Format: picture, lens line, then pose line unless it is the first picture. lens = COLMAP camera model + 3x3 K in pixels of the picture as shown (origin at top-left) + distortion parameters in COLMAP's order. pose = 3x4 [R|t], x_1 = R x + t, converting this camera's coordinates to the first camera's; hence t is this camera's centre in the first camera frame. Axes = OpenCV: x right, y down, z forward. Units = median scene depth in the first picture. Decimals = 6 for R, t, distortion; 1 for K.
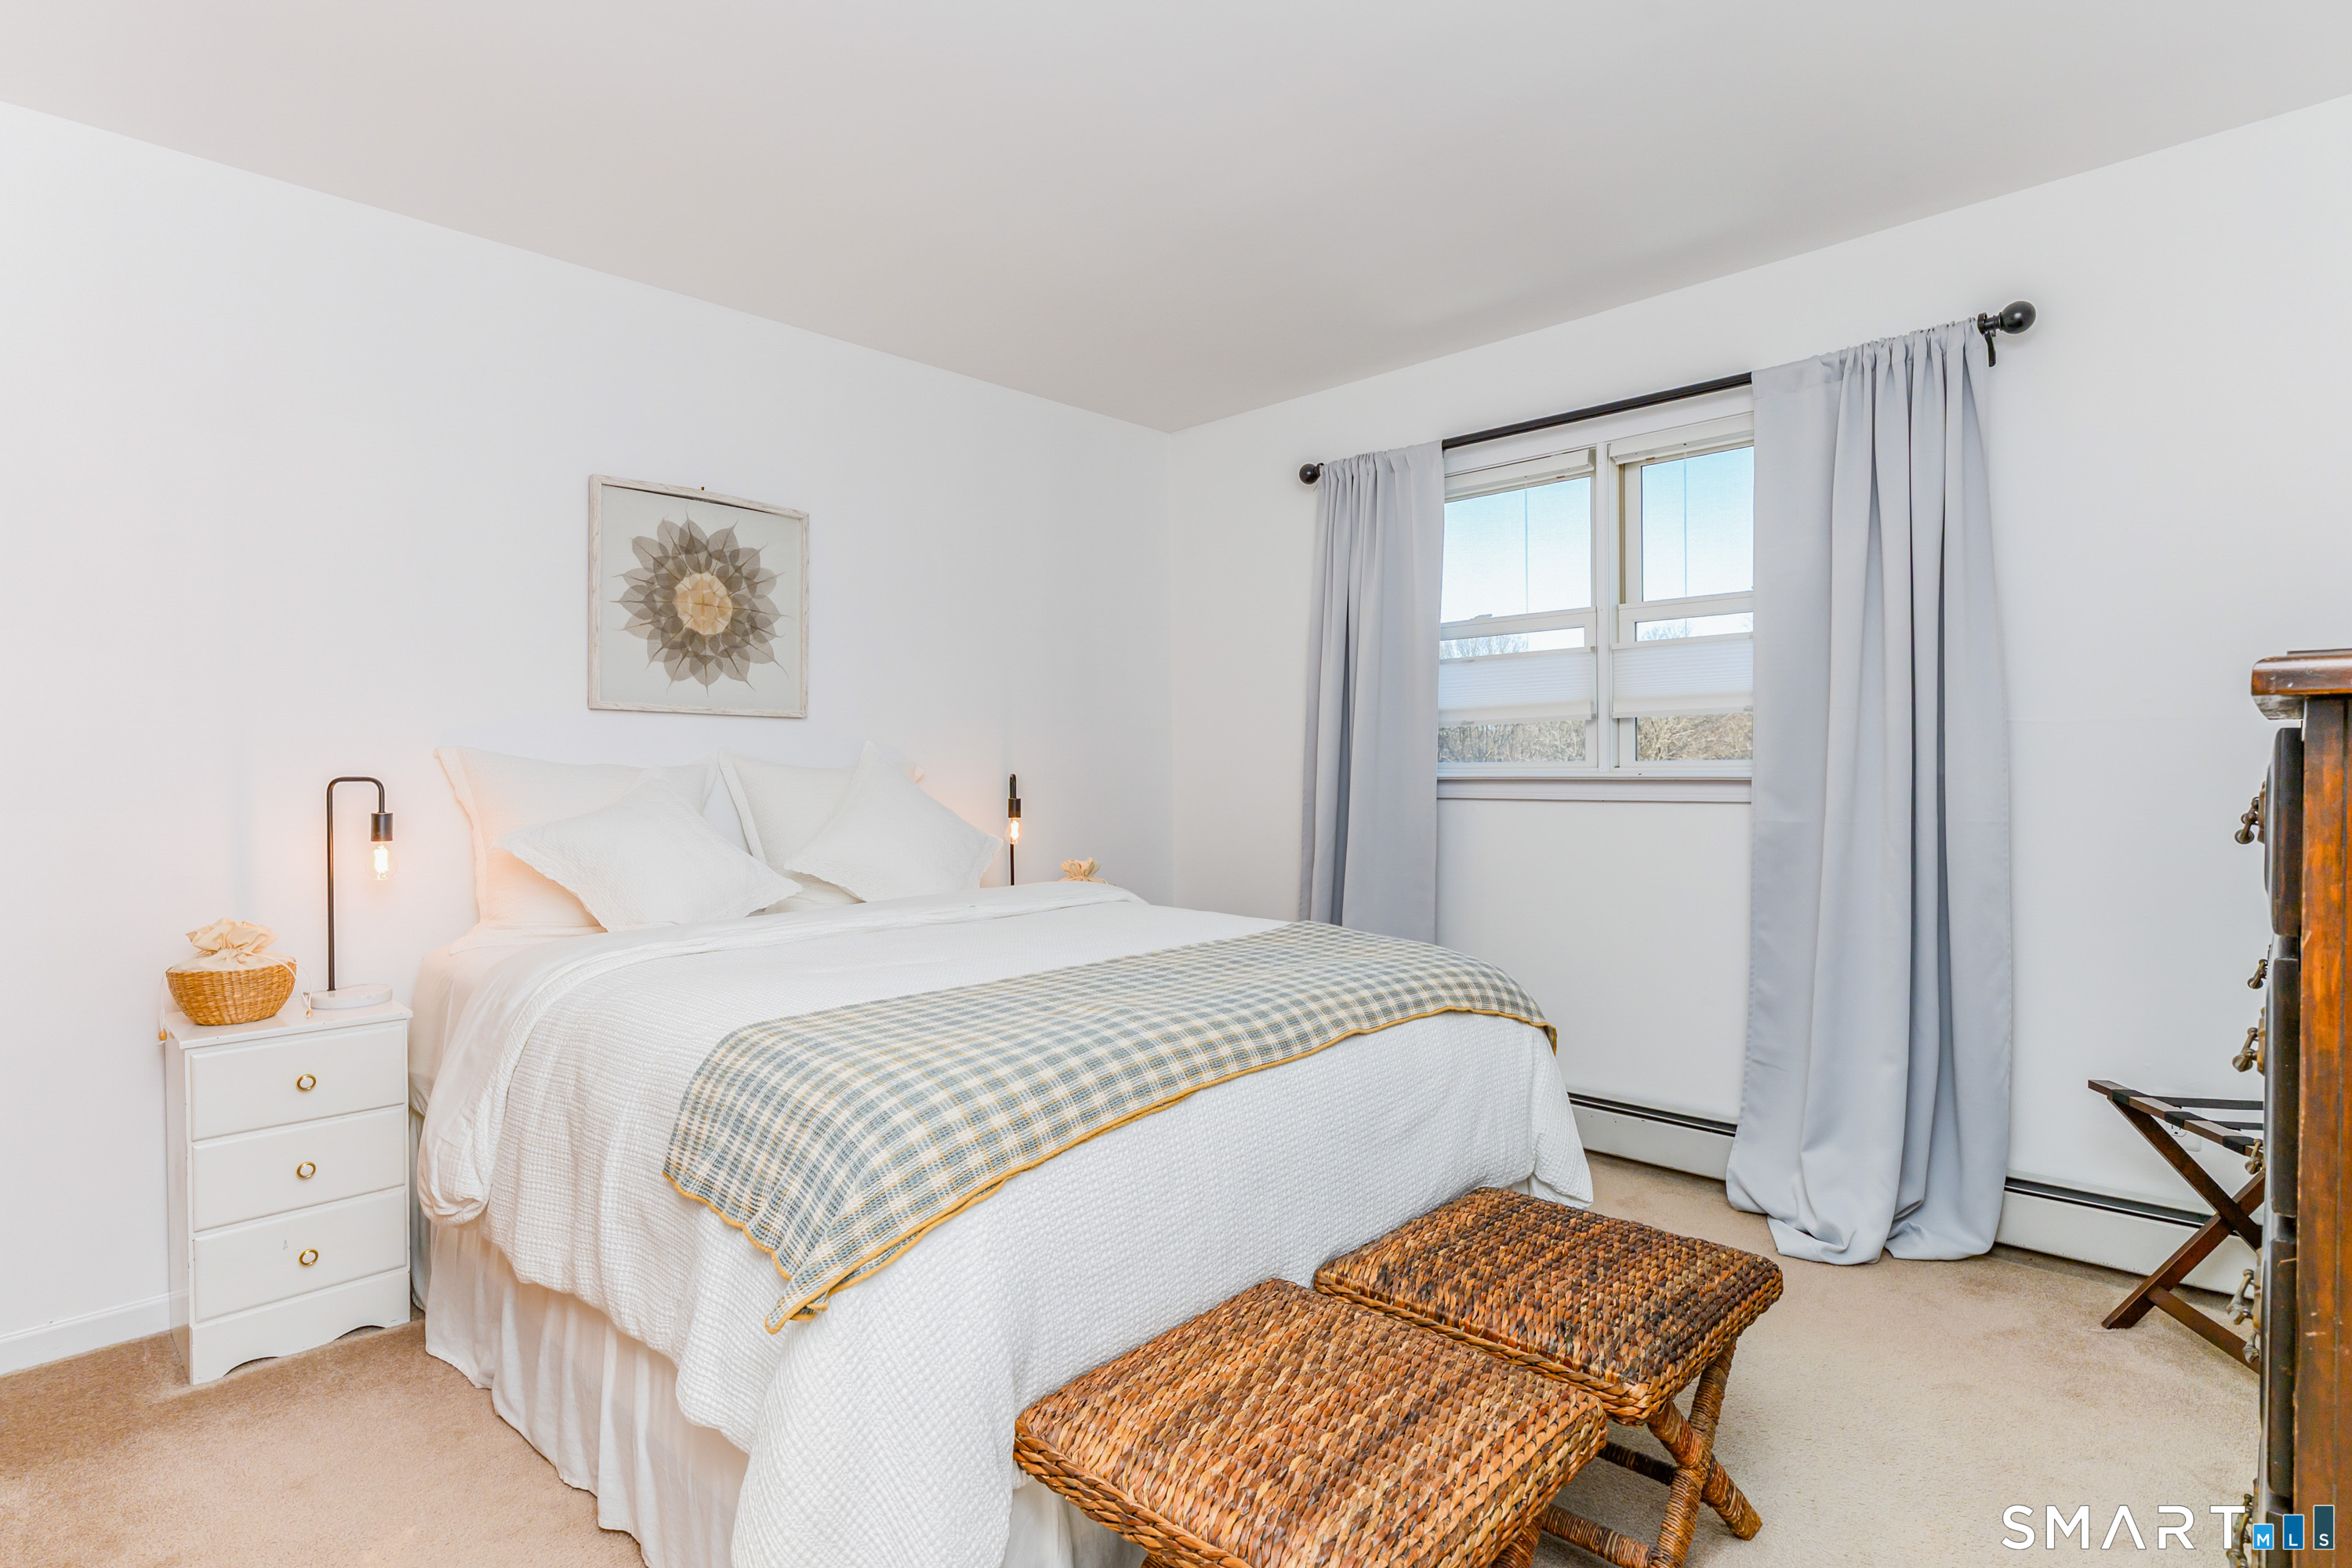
lens RADIAL K [[1167.0, 0, 1174.4], [0, 1167.0, 802.7], [0, 0, 1]] dist [-0.087713, 0.000009]
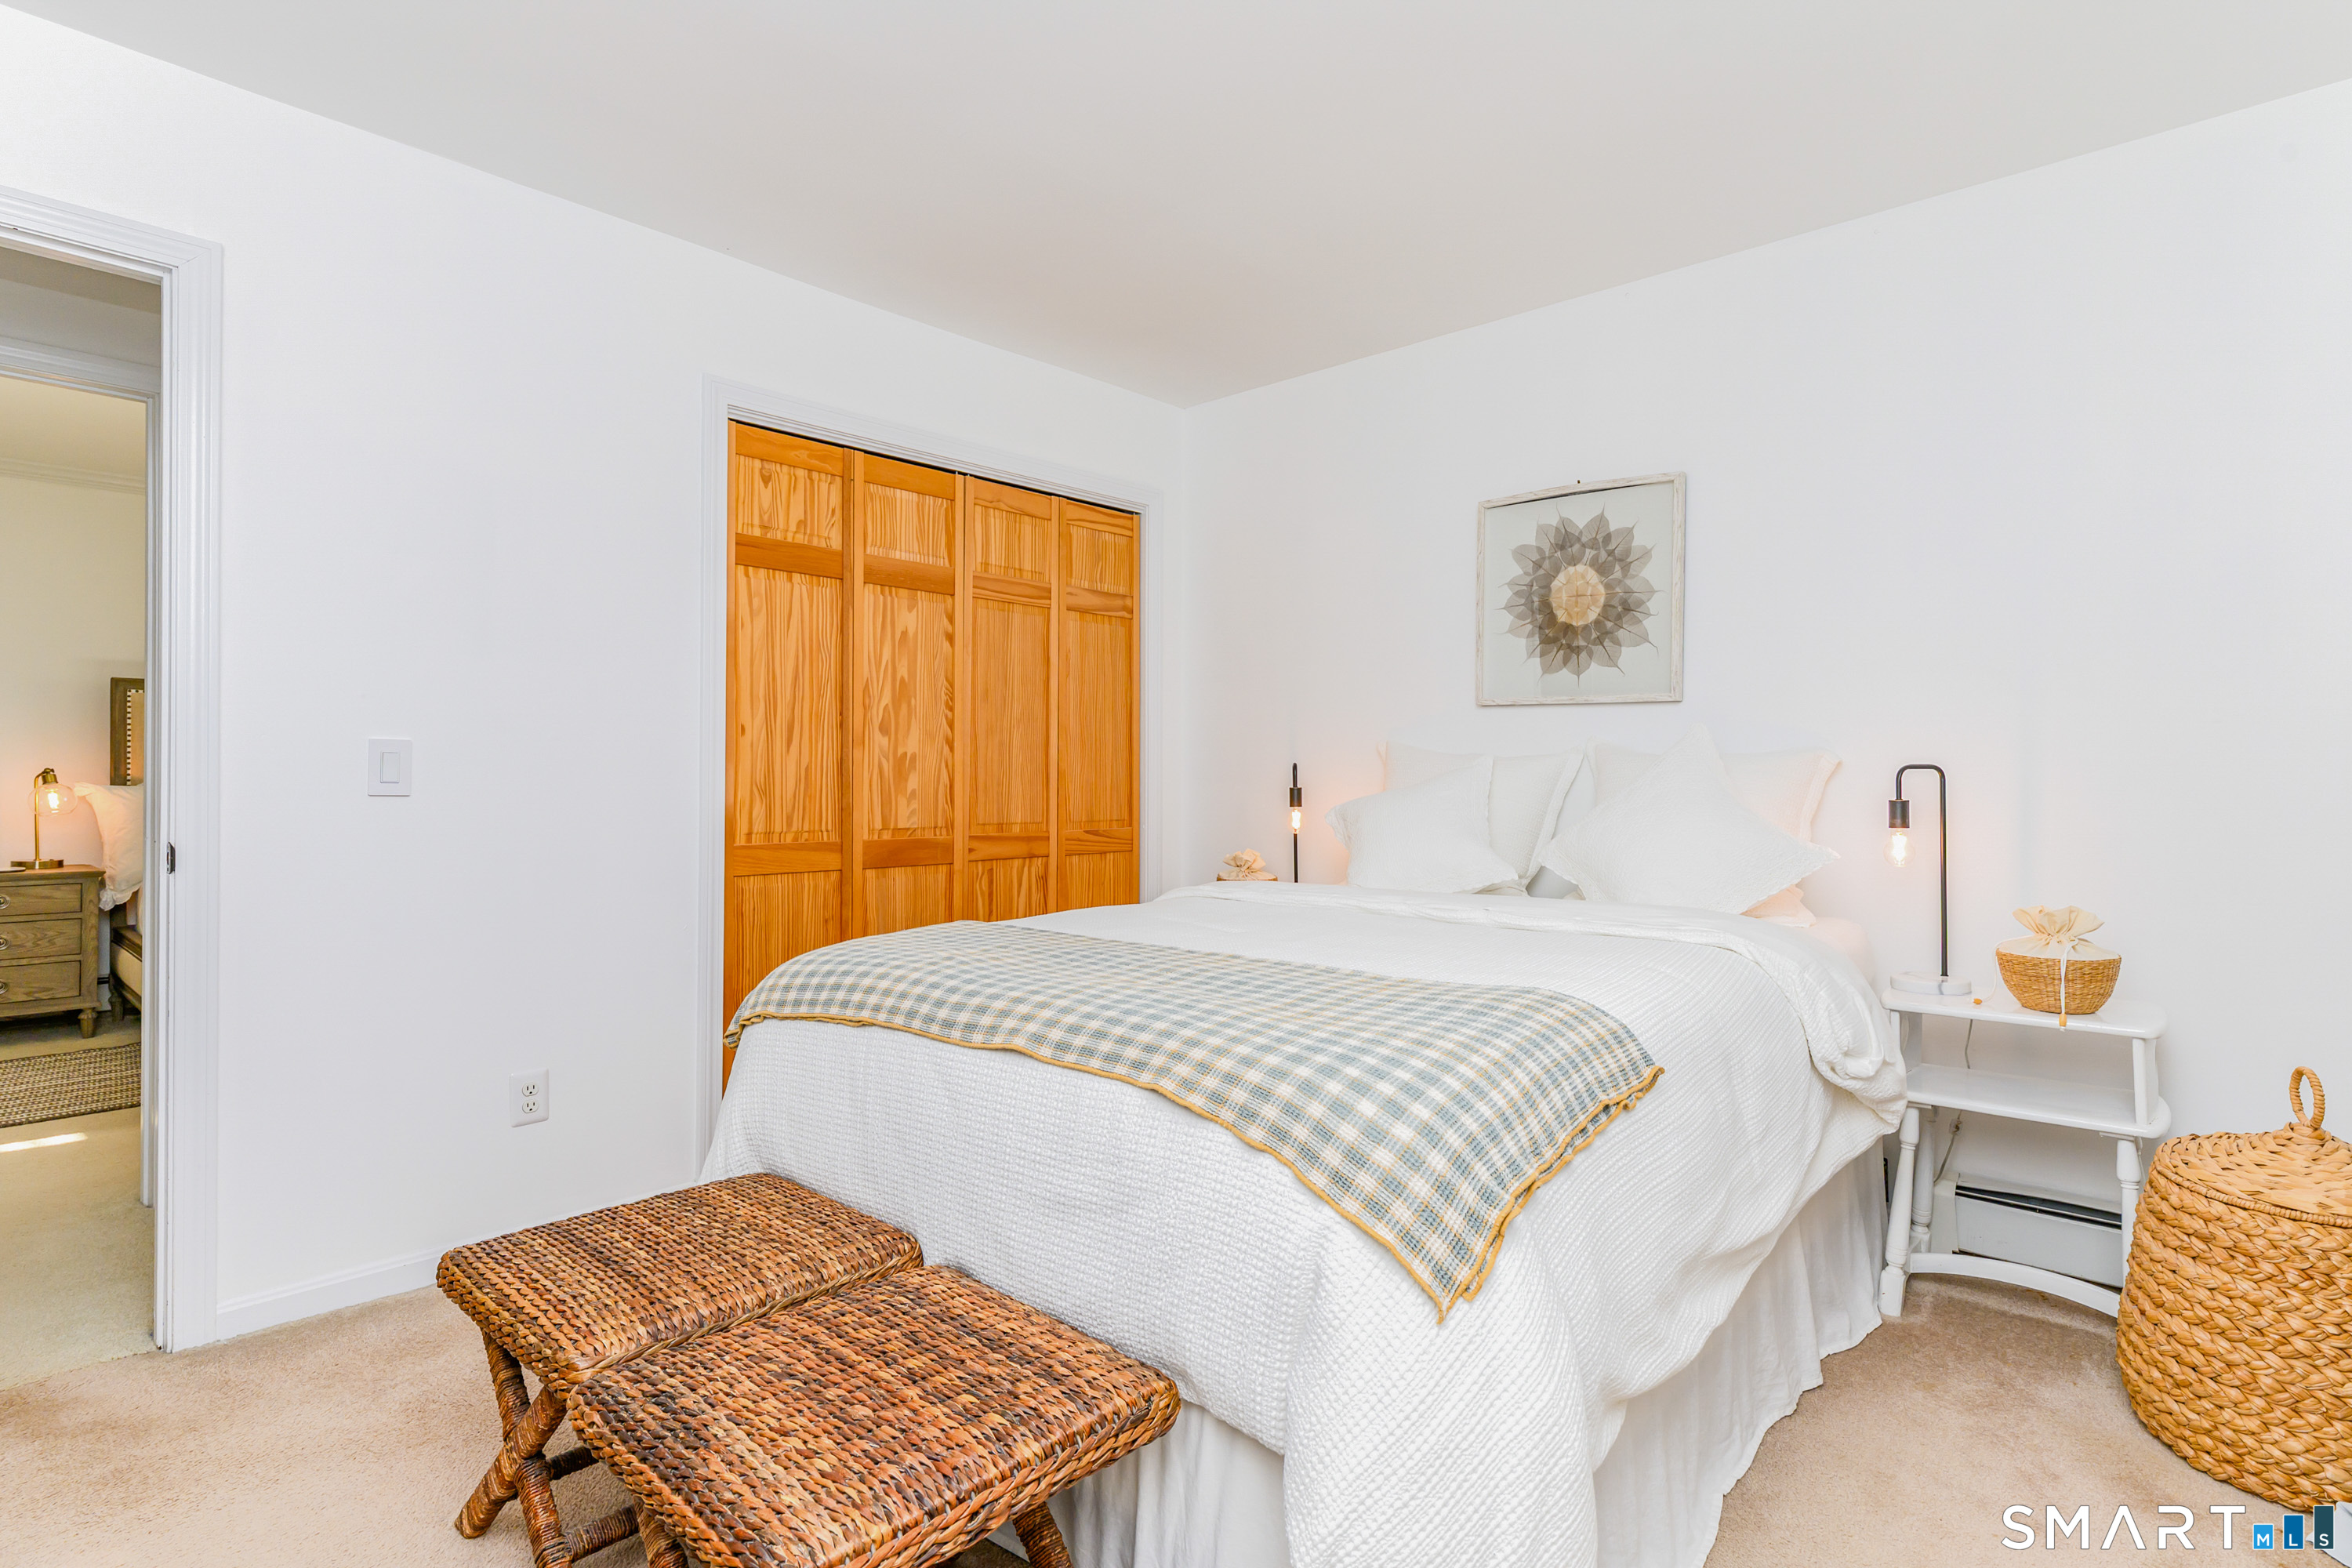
lens RADIAL K [[1144.3, 0, 1186.0], [0, 1144.3, 770.9], [0, 0, 1]] dist [-0.000784, -0.001021]
pose [[0.037734, 0.007966, -0.999256, 0.594999], [-0.025073, 0.999661, 0.007023, -0.015974], [0.998973, 0.024789, 0.037921, 0.619532]]
